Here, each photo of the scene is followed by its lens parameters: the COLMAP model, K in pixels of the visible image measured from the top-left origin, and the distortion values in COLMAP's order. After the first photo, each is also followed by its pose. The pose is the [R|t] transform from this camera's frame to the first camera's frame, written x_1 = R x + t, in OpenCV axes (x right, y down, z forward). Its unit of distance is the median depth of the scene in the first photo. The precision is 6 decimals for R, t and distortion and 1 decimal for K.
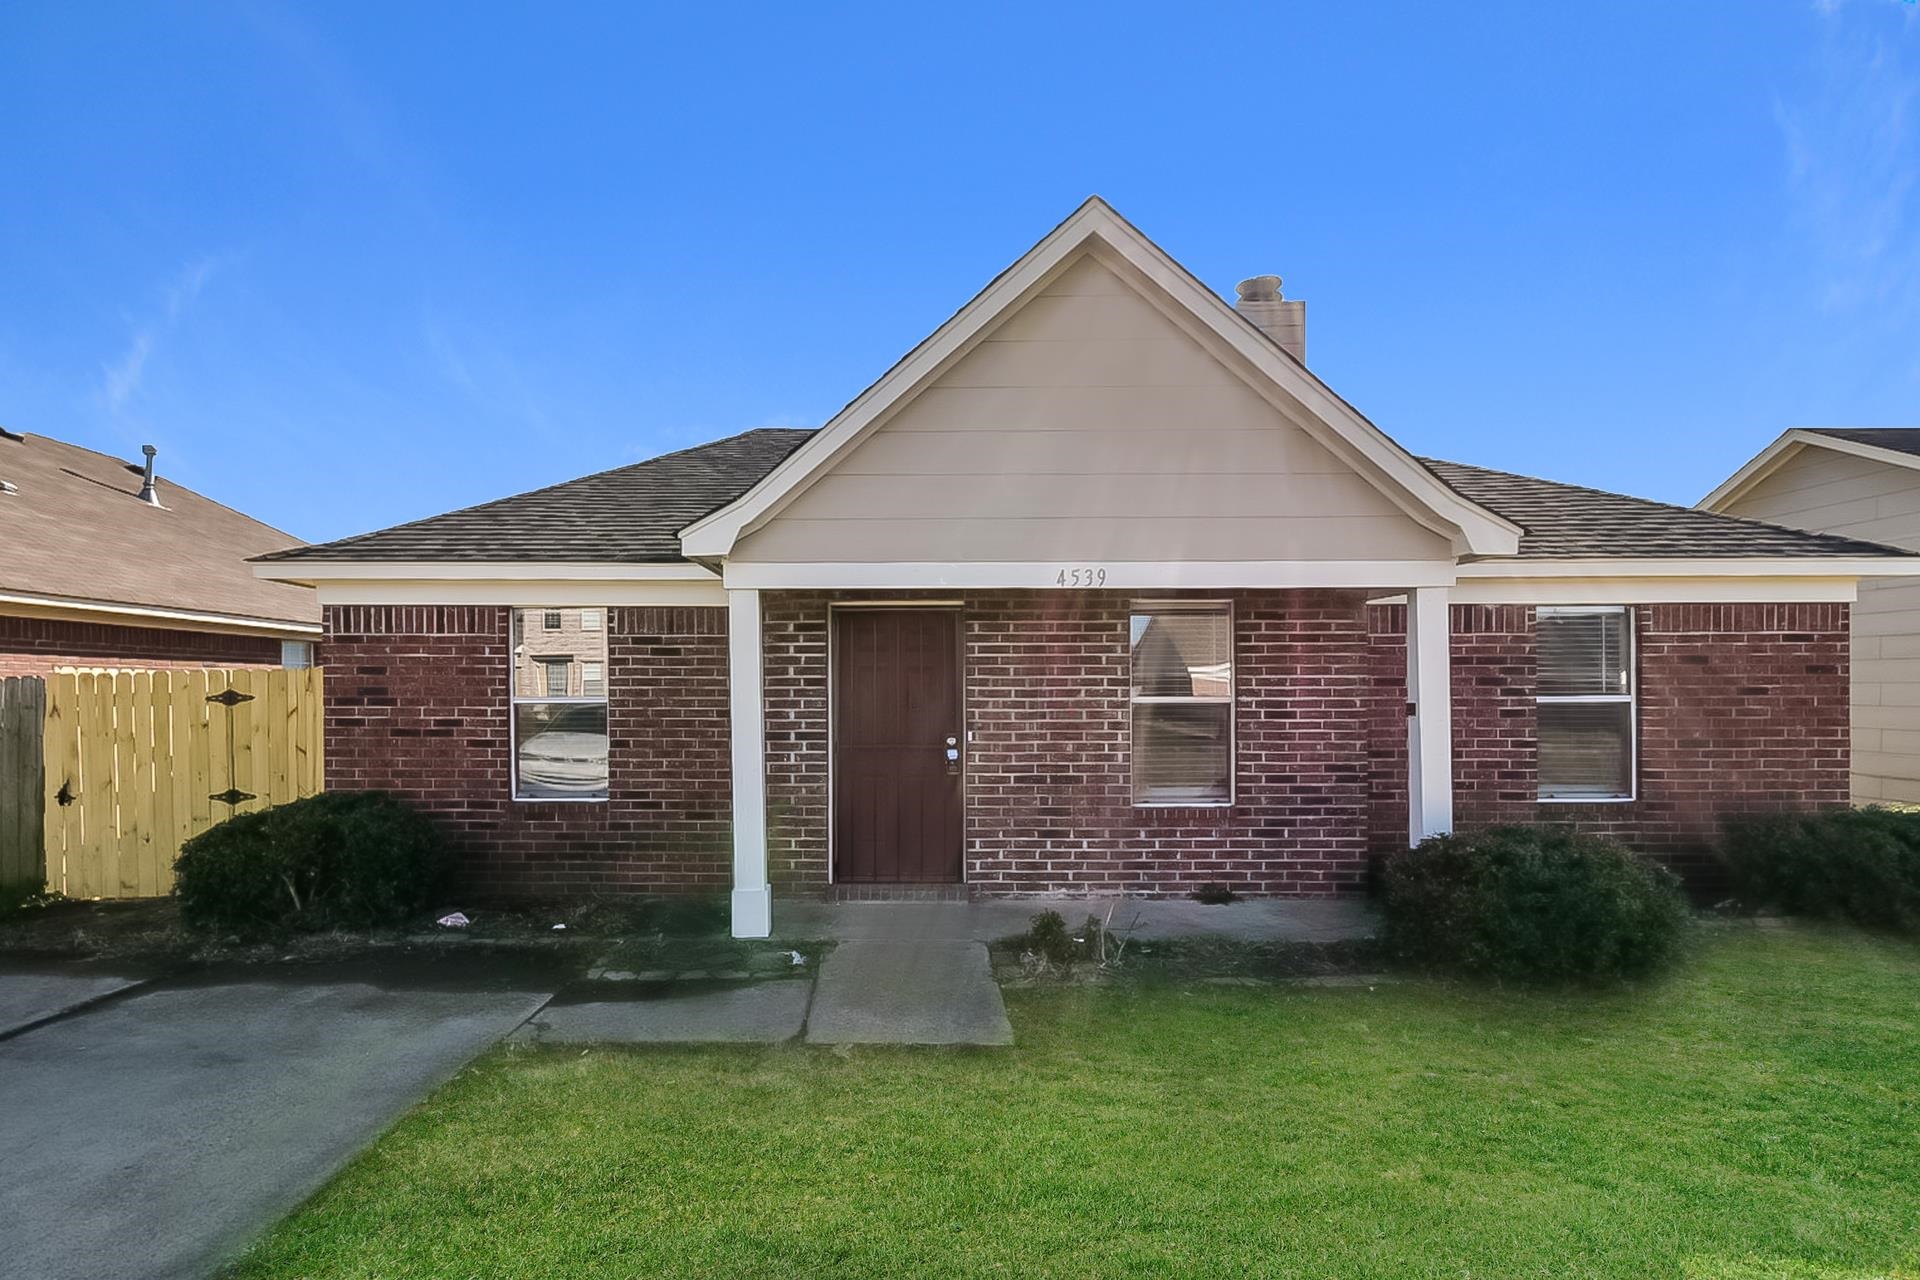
lens RADIAL K [[862.5, 0, 960.0], [0, 862.5, 640.0], [0, 0, 1]] dist [0.013397, 0.000906]
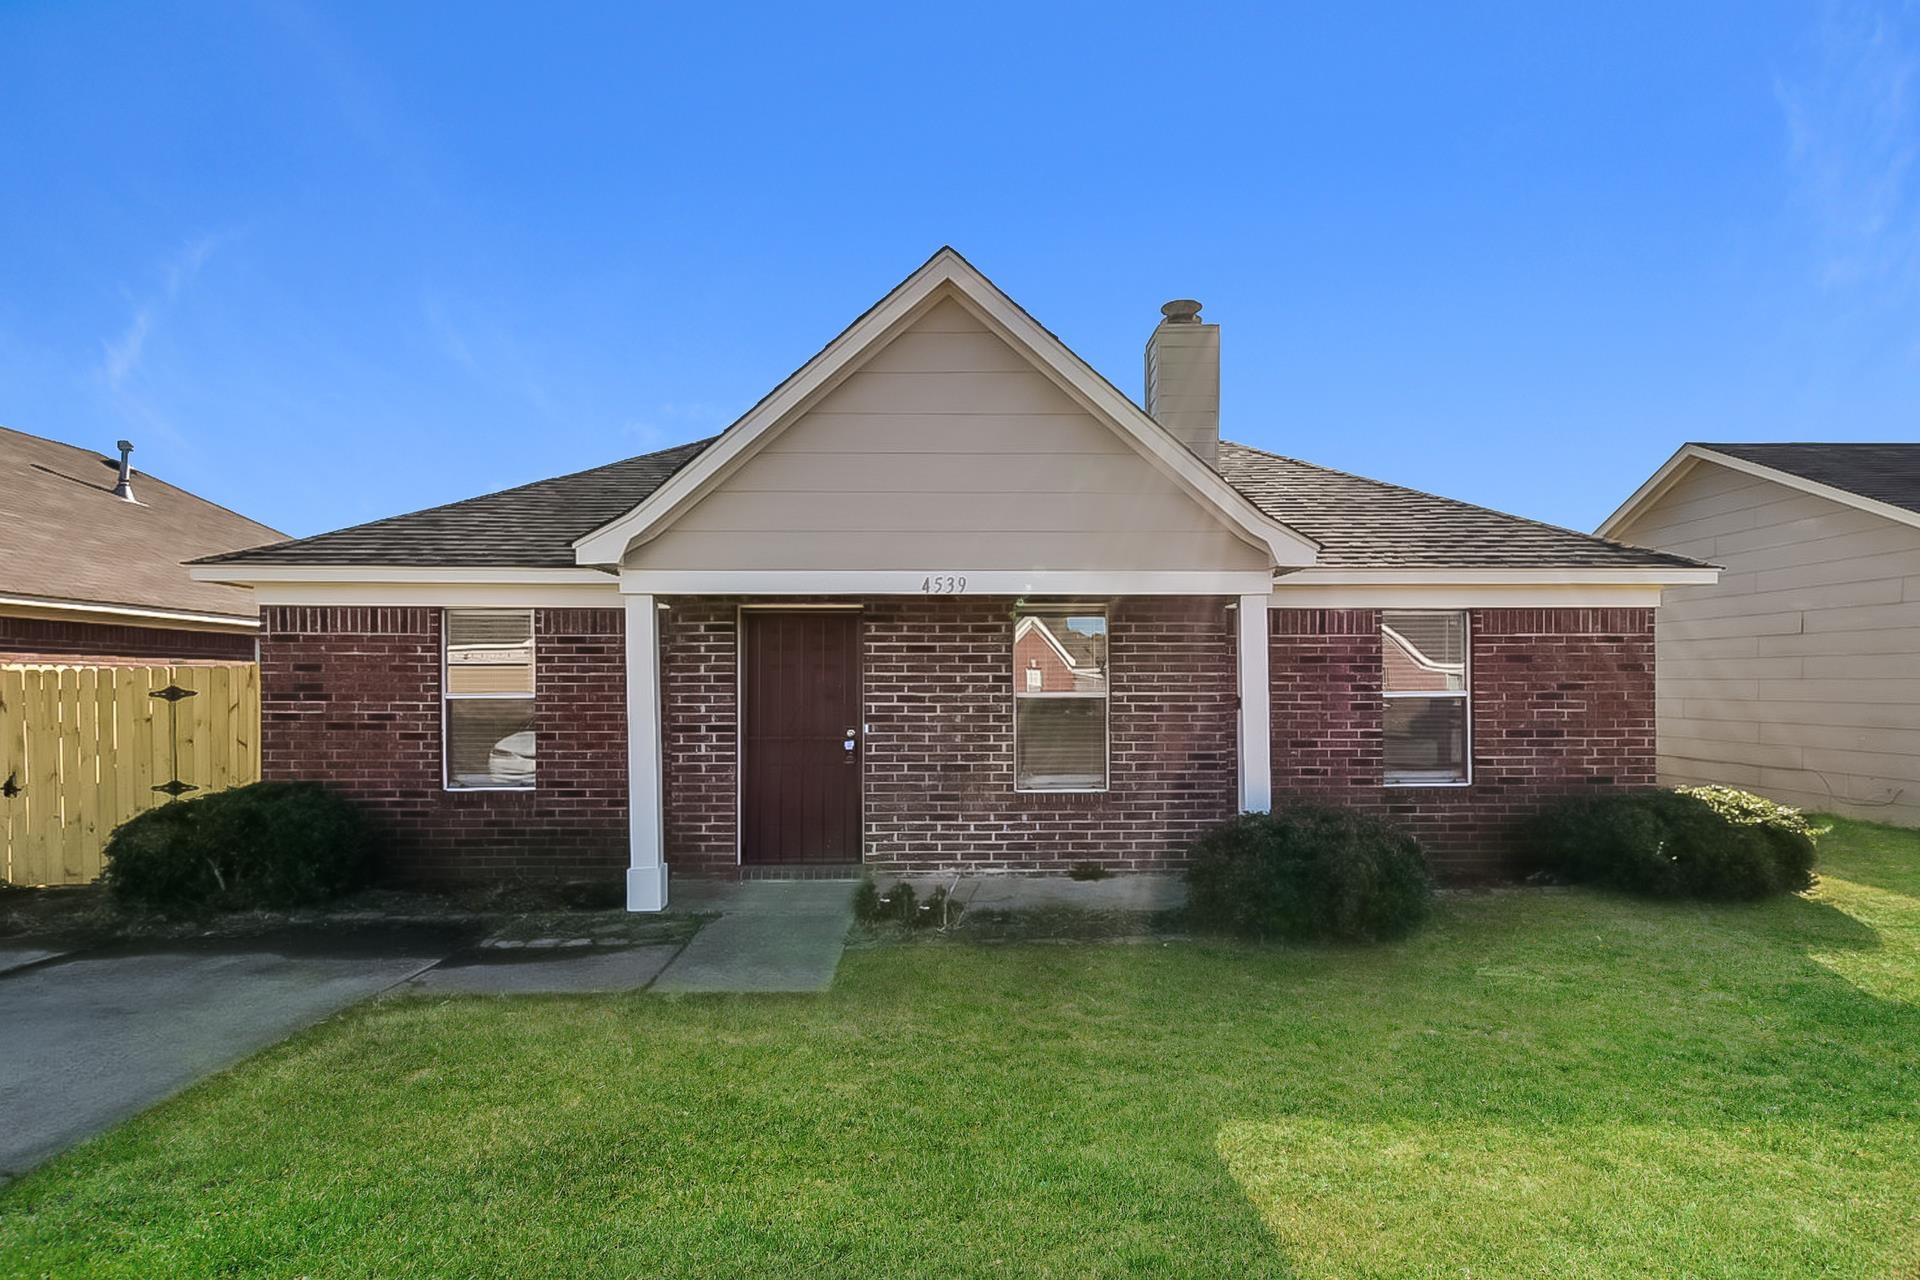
lens RADIAL K [[841.4, 0, 966.2], [0, 841.4, 633.8], [0, 0, 1]] dist [0.013450, -0.001254]
pose [[0.999497, 0.001897, 0.031668, 0.100888], [-0.001754, 0.999988, -0.004538, -0.003208], [-0.031676, 0.004480, 0.999488, -0.065246]]
